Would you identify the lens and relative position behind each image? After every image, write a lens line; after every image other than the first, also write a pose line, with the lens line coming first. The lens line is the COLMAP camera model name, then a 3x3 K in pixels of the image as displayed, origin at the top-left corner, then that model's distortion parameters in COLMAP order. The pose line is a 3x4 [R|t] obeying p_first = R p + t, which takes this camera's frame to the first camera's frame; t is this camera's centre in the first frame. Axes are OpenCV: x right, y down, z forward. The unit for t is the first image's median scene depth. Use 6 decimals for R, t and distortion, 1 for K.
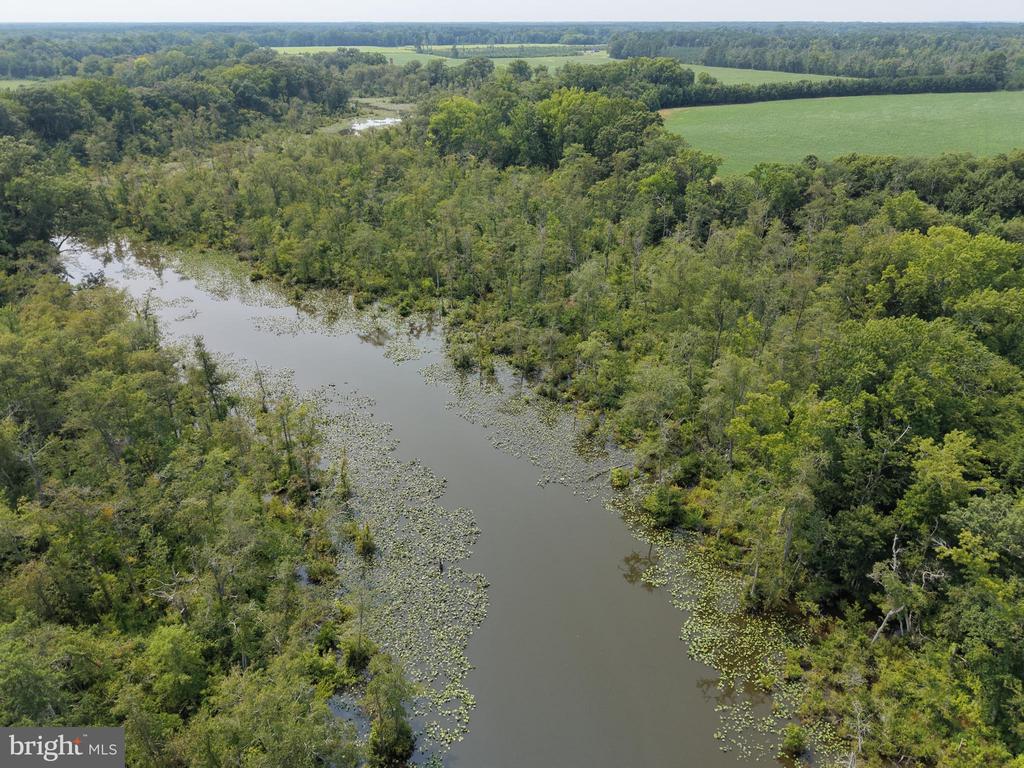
lens RADIAL K [[685.6, 0, 512.0], [0, 685.6, 384.0], [0, 0, 1]] dist [0.022417, -0.021257]
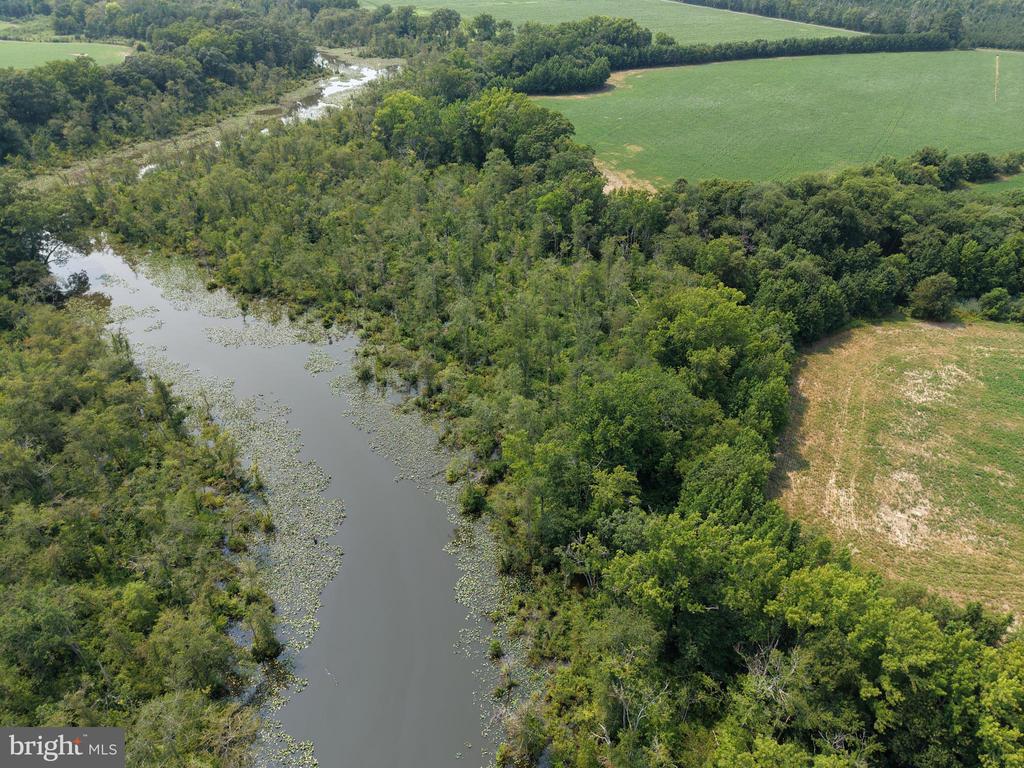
lens RADIAL K [[685.6, 0, 512.0], [0, 685.6, 384.0], [0, 0, 1]] dist [0.022417, -0.021257]
pose [[0.999937, 0.008200, 0.007672, 0.156700], [-0.008995, 0.993873, 0.110159, -0.124965], [-0.006722, -0.110221, 0.993884, -0.241529]]
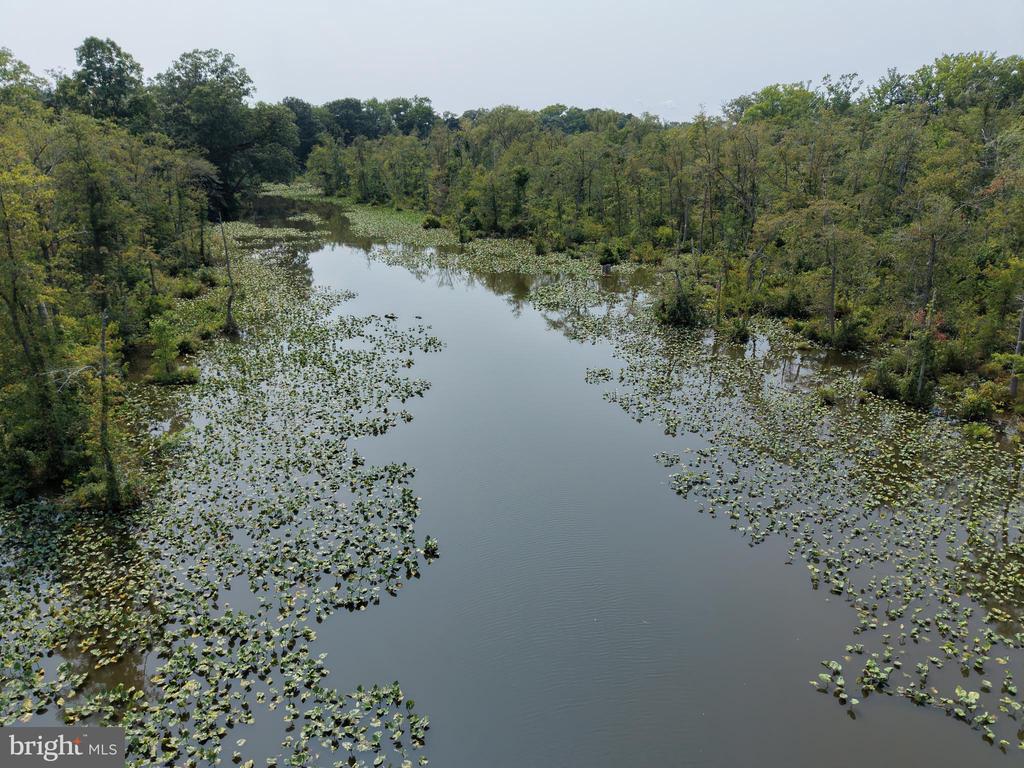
lens RADIAL K [[685.6, 0, 512.0], [0, 685.6, 384.0], [0, 0, 1]] dist [0.022417, -0.021257]
pose [[0.897873, 0.144460, -0.415879, 0.016037], [-0.203364, 0.973904, -0.100763, 0.057852], [0.390470, 0.175047, 0.903820, 0.439647]]
